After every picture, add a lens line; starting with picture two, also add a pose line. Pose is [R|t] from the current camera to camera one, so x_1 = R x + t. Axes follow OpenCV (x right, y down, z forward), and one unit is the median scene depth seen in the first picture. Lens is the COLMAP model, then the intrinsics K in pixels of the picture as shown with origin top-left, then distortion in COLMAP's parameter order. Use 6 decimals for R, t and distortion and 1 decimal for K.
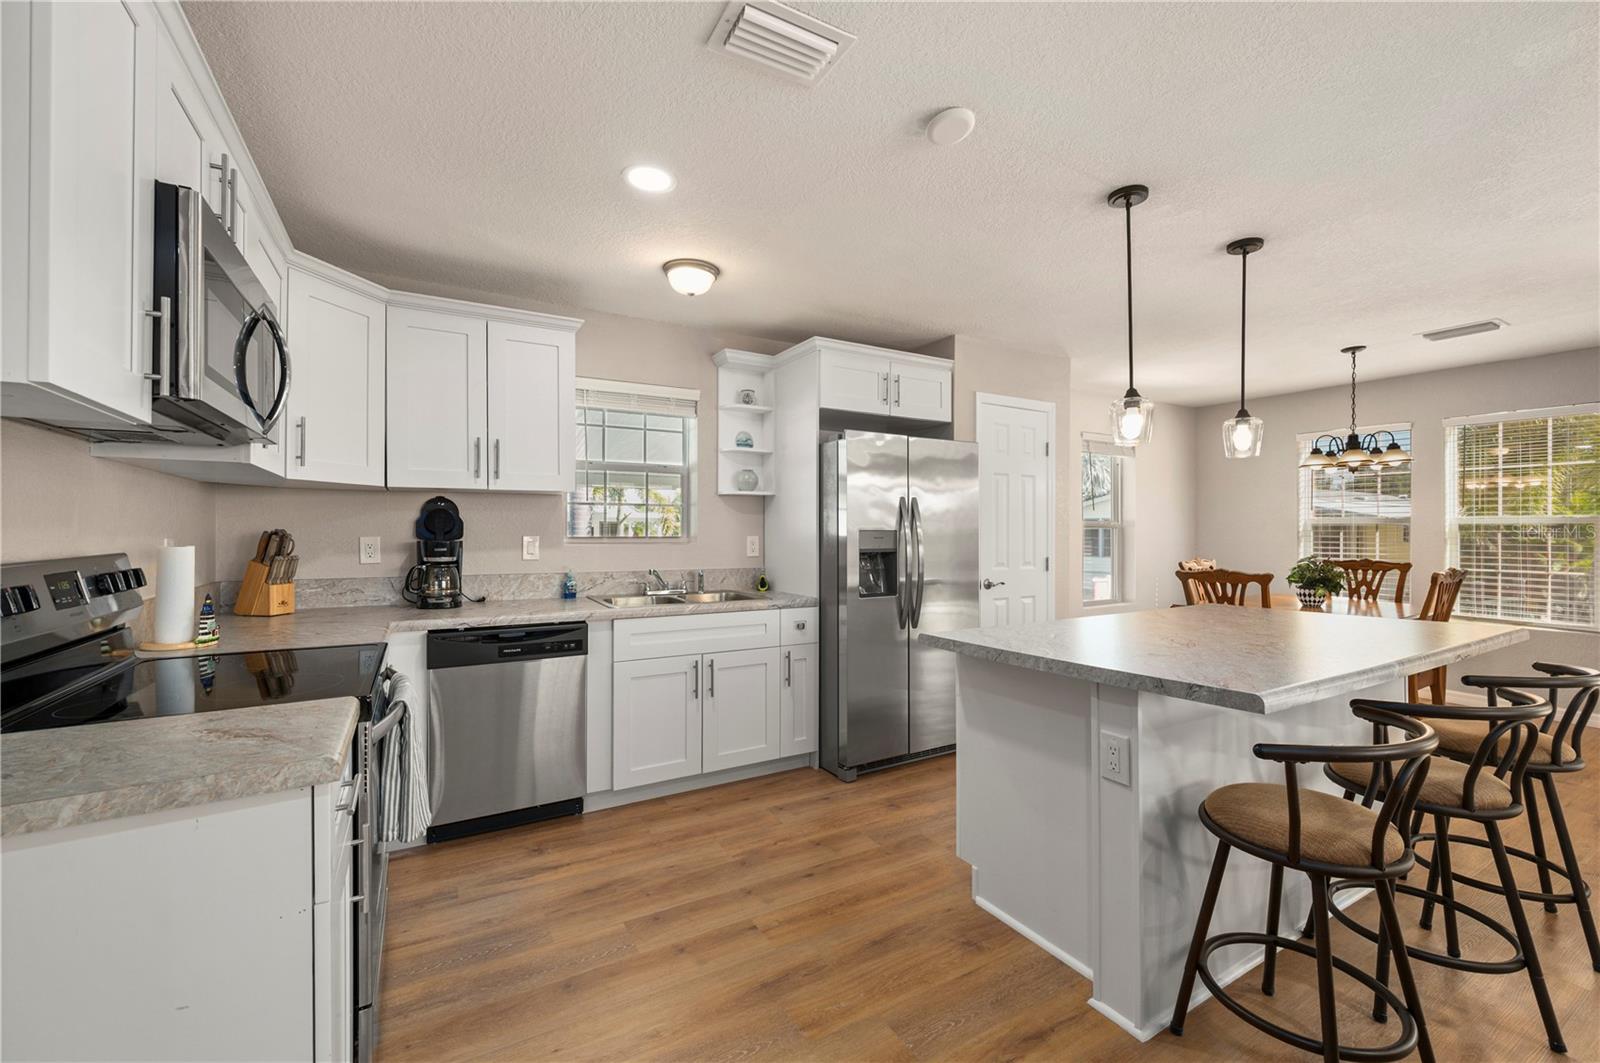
lens RADIAL K [[639.2, 0, 800.5], [0, 639.2, 530.8], [0, 0, 1]] dist [-0.003119, 0.001208]
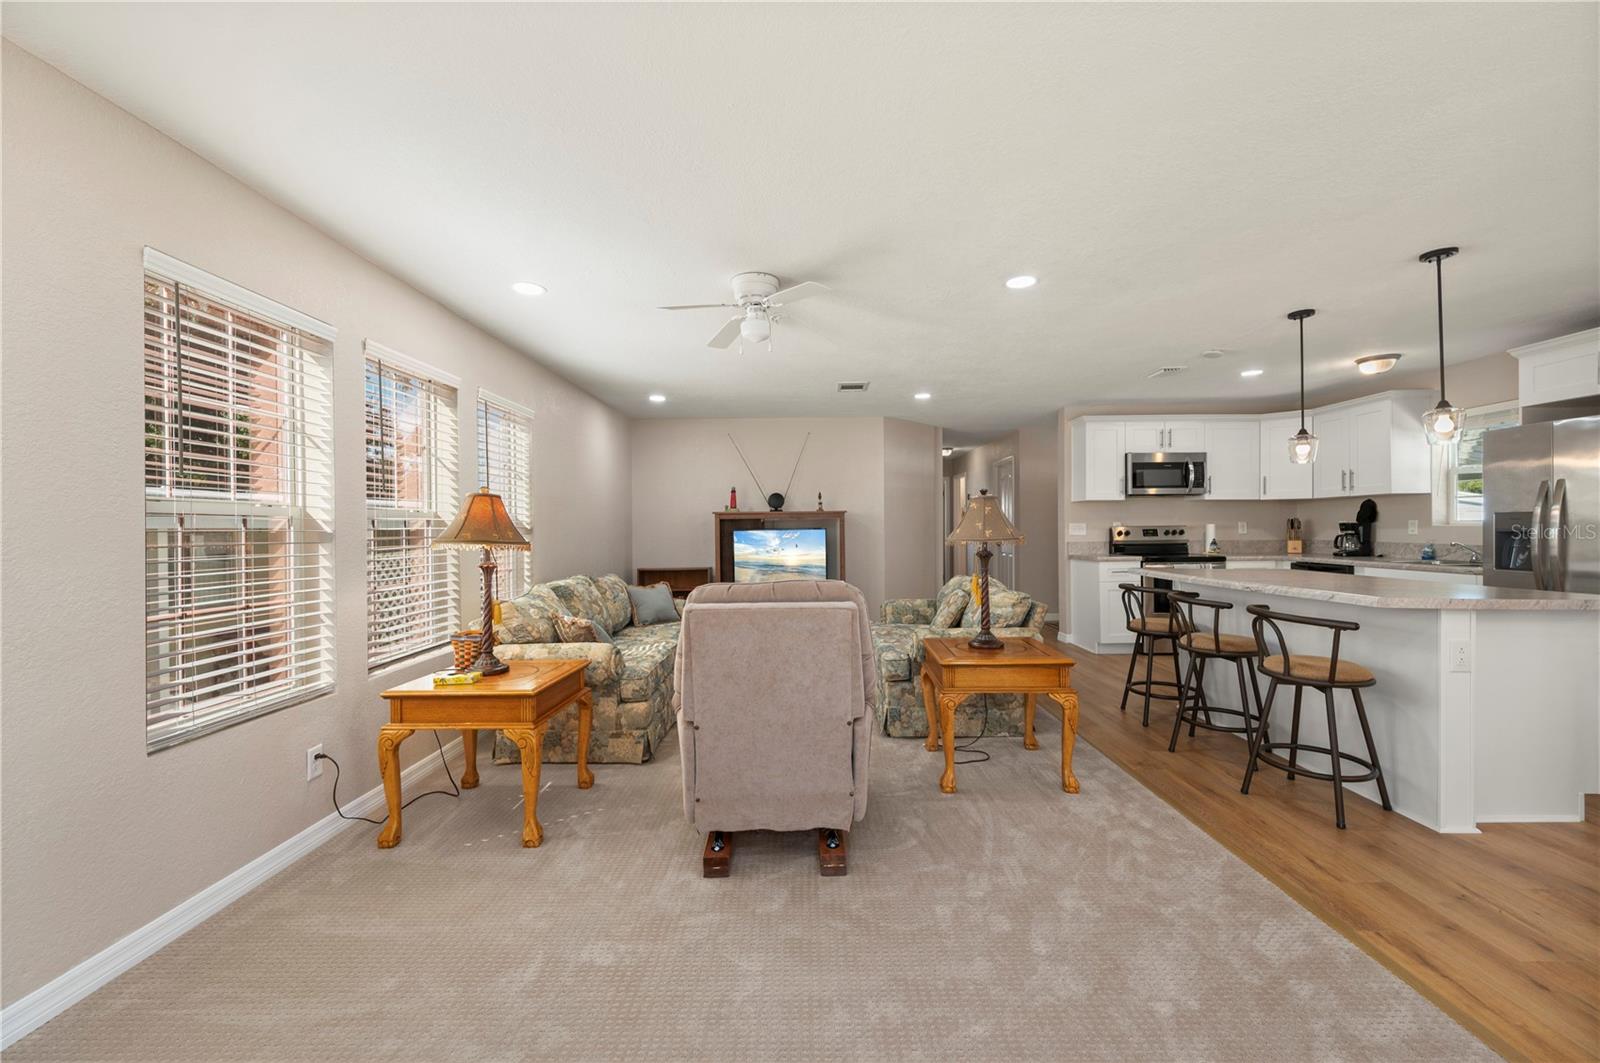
lens RADIAL K [[639.2, 0, 794.5], [0, 639.2, 529.7], [0, 0, 1]] dist [-0.003119, 0.001208]
pose [[-0.507035, 0.005969, -0.861905, 1.997990], [0.008351, 0.999963, 0.002012, 0.019188], [0.861885, -0.006177, -0.507067, 0.528979]]
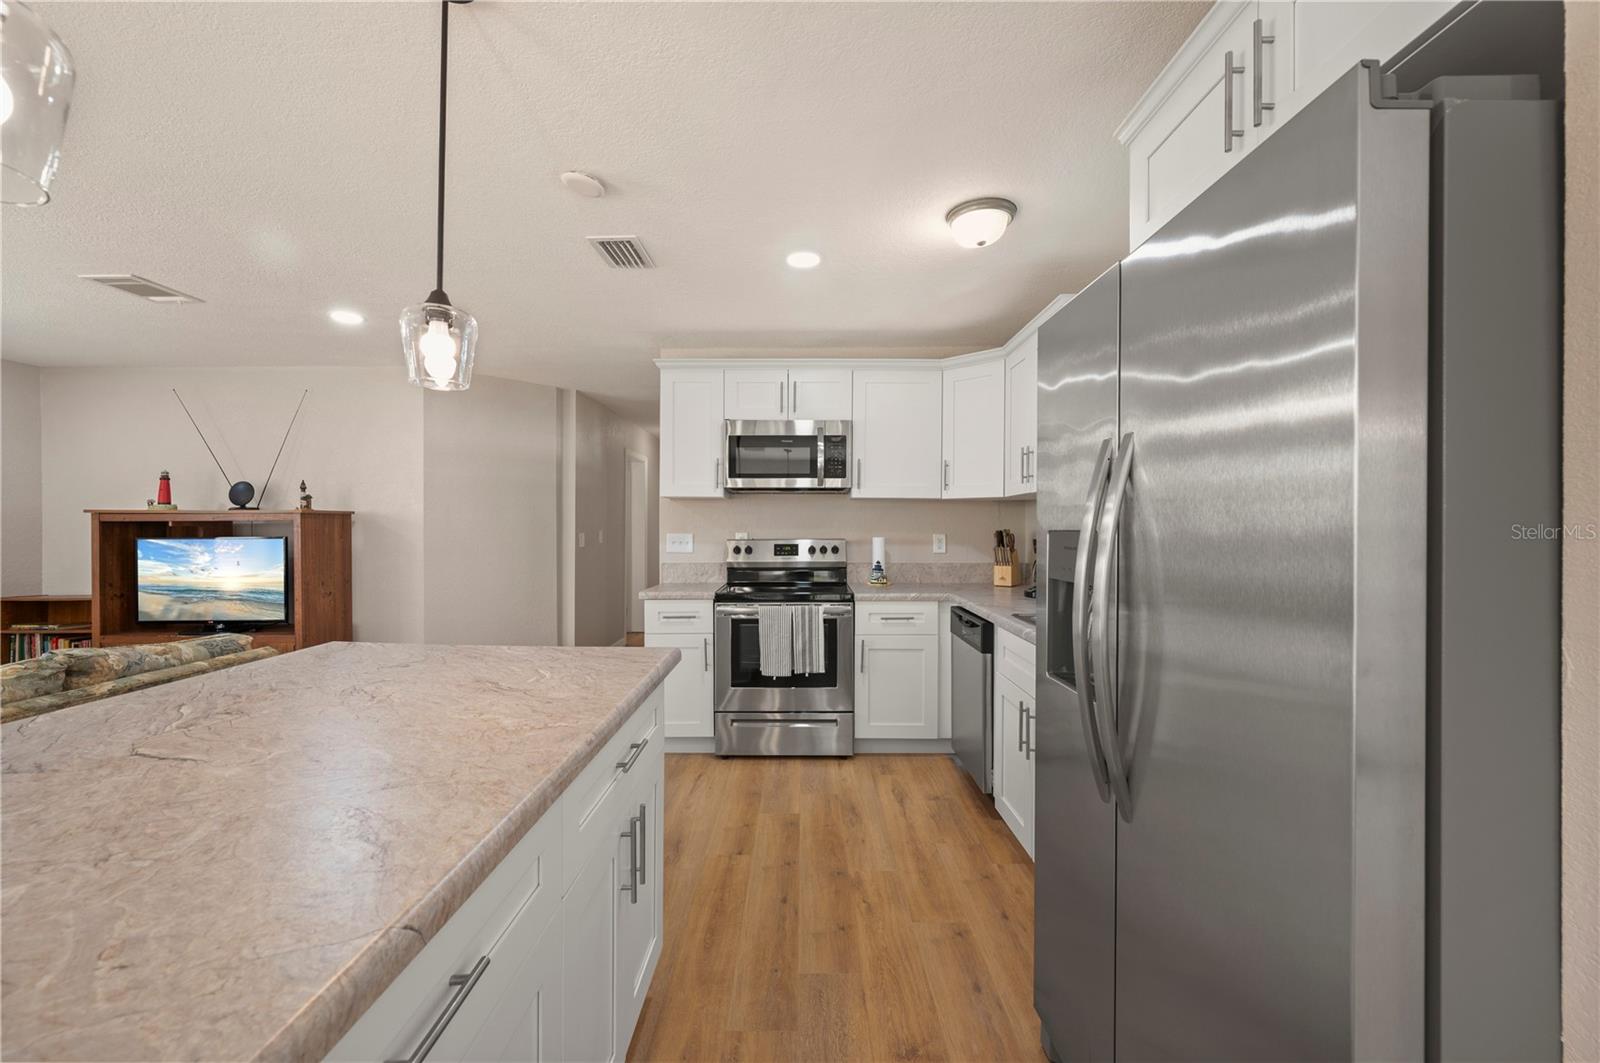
lens RADIAL K [[639.2, 0, 799.8], [0, 639.2, 533.0], [0, 0, 1]] dist [-0.003119, 0.001208]
pose [[-0.495647, 0.002872, -0.868519, 0.649510], [-0.002311, 0.999987, 0.004626, 0.000422], [0.868521, 0.004300, -0.495633, 1.188254]]
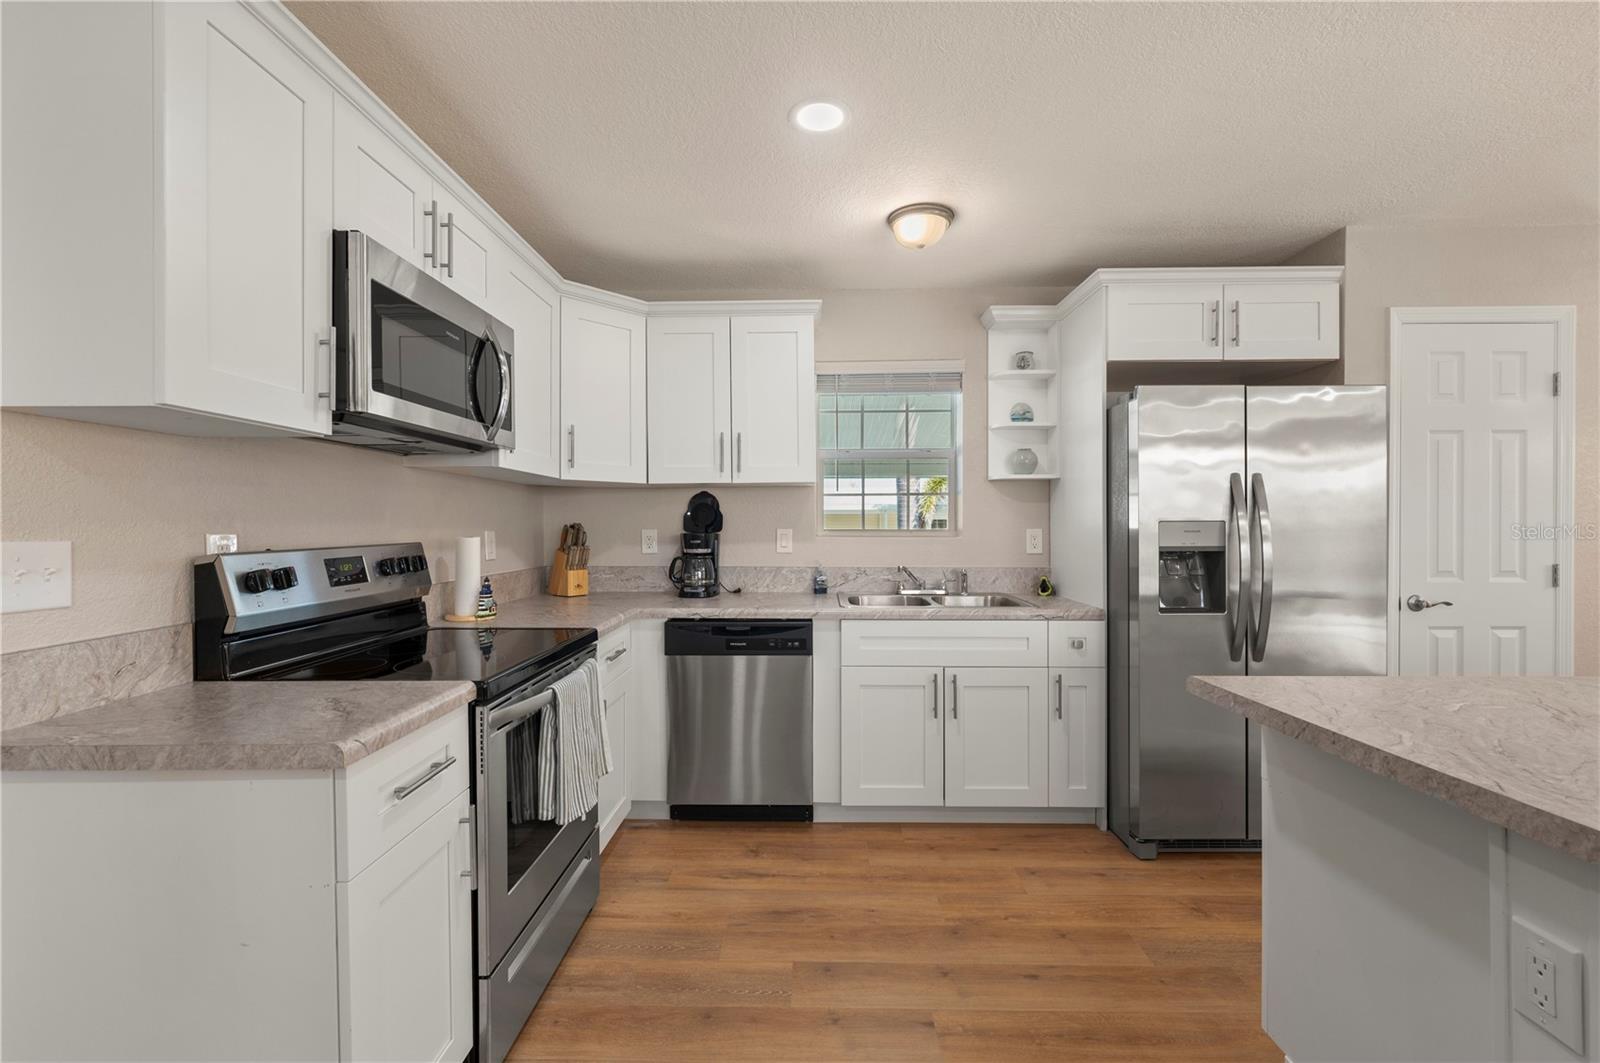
lens RADIAL K [[662.1, 0, 800.9], [0, 662.1, 529.5], [0, 0, 1]] dist [0.000356, -0.000432]
pose [[0.857368, 0.000623, -0.514704, 0.145872], [0.004098, 0.999959, 0.008036, 0.000846], [0.514688, -0.008999, 0.857330, 0.151681]]
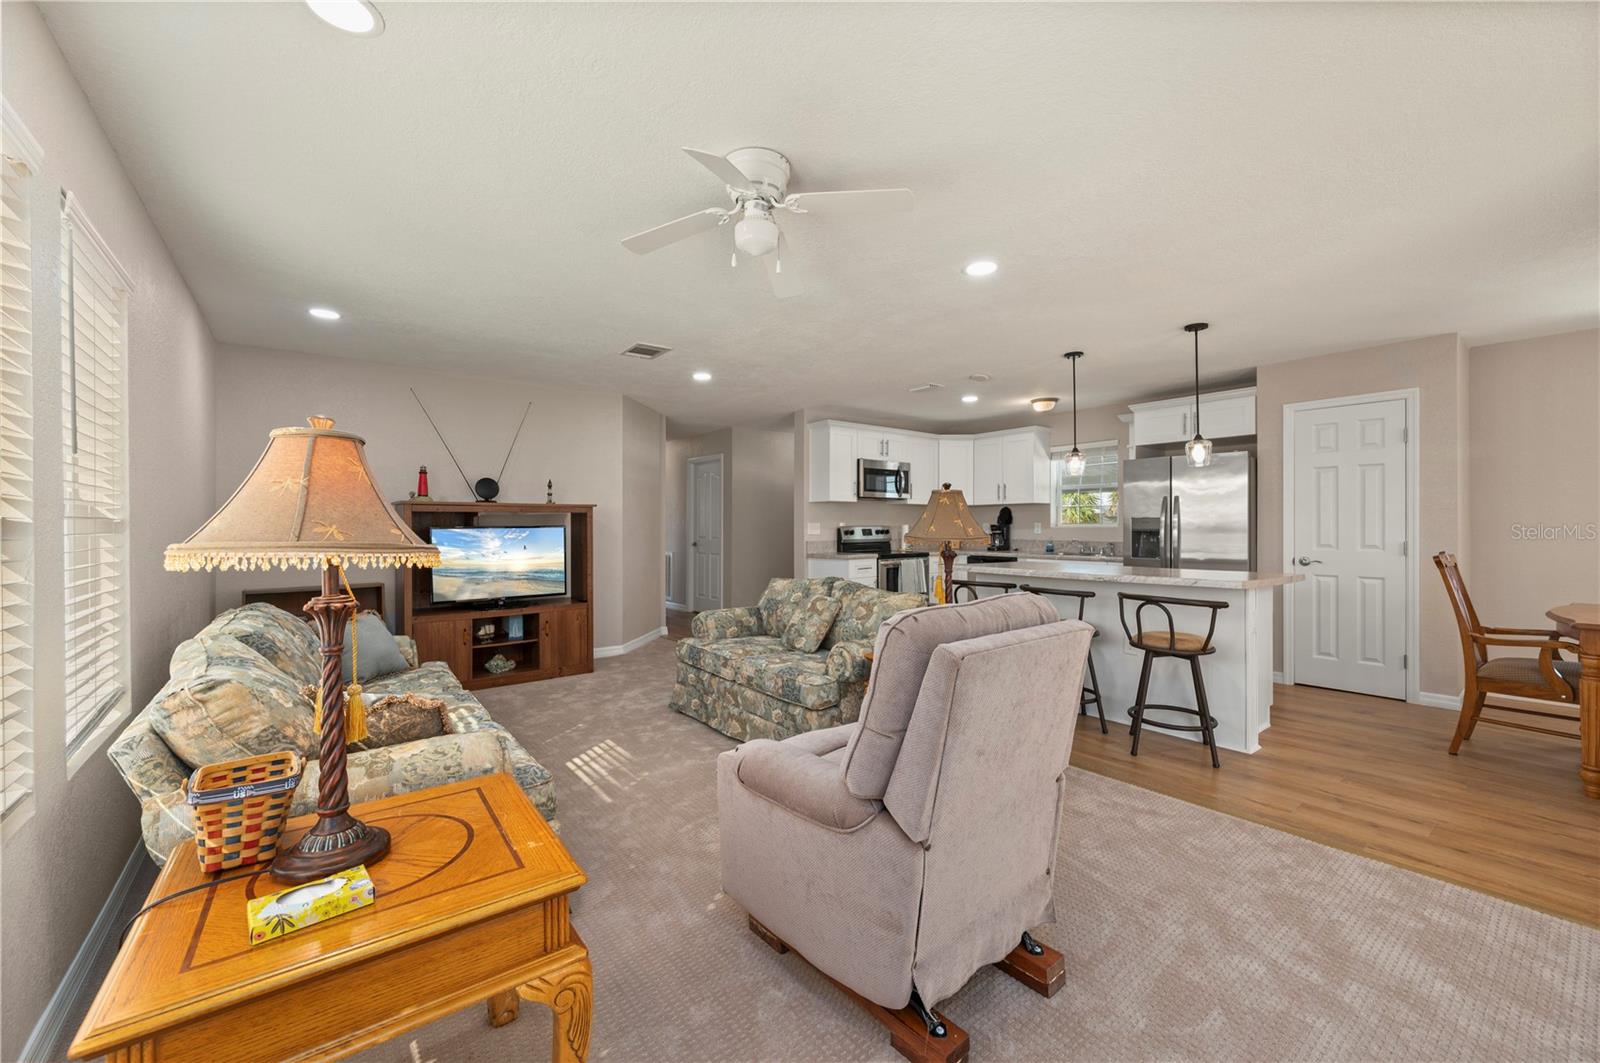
lens RADIAL K [[639.2, 0, 804.4], [0, 639.2, 525.9], [0, 0, 1]] dist [-0.003119, 0.001208]
pose [[0.148239, -0.001786, -0.988950, 1.843471], [0.001693, 0.999997, -0.001553, 0.023034], [0.988950, -0.001444, 0.148242, -0.133224]]
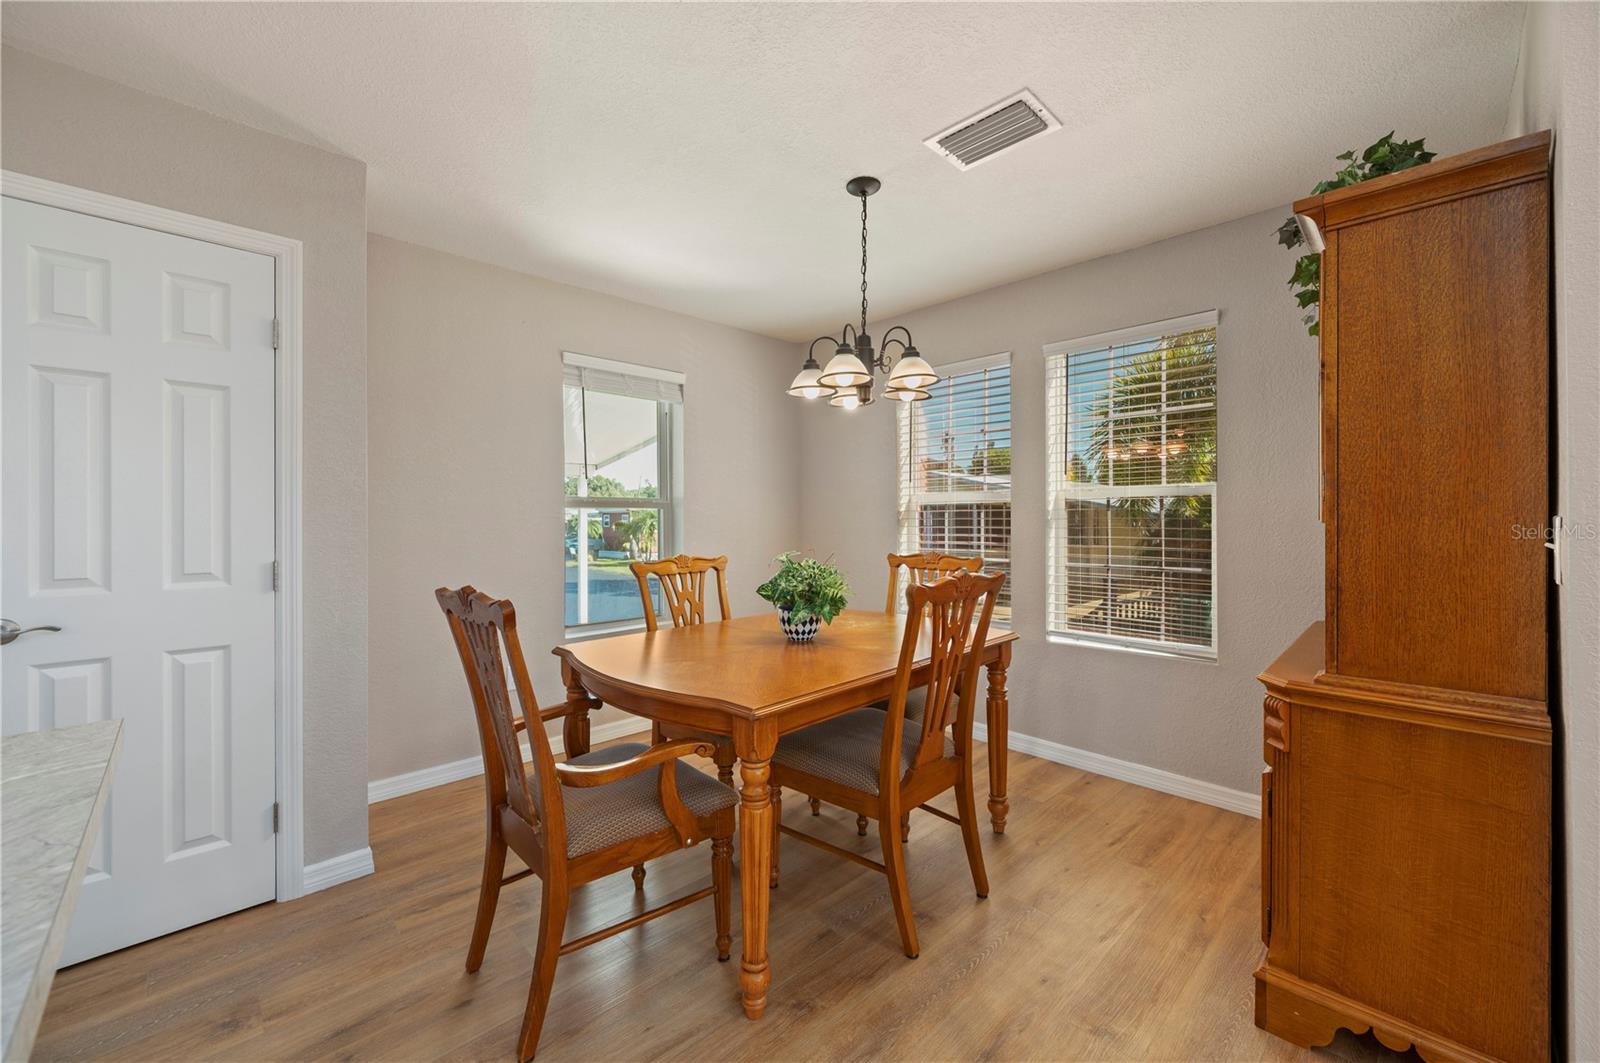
lens RADIAL K [[639.2, 0, 790.7], [0, 639.2, 518.6], [0, 0, 1]] dist [-0.003119, 0.001208]
pose [[0.971728, -0.003897, 0.236070, 0.959049], [0.004816, 0.999983, -0.003317, 0.018952], [-0.236054, 0.004360, 0.971730, 0.665751]]
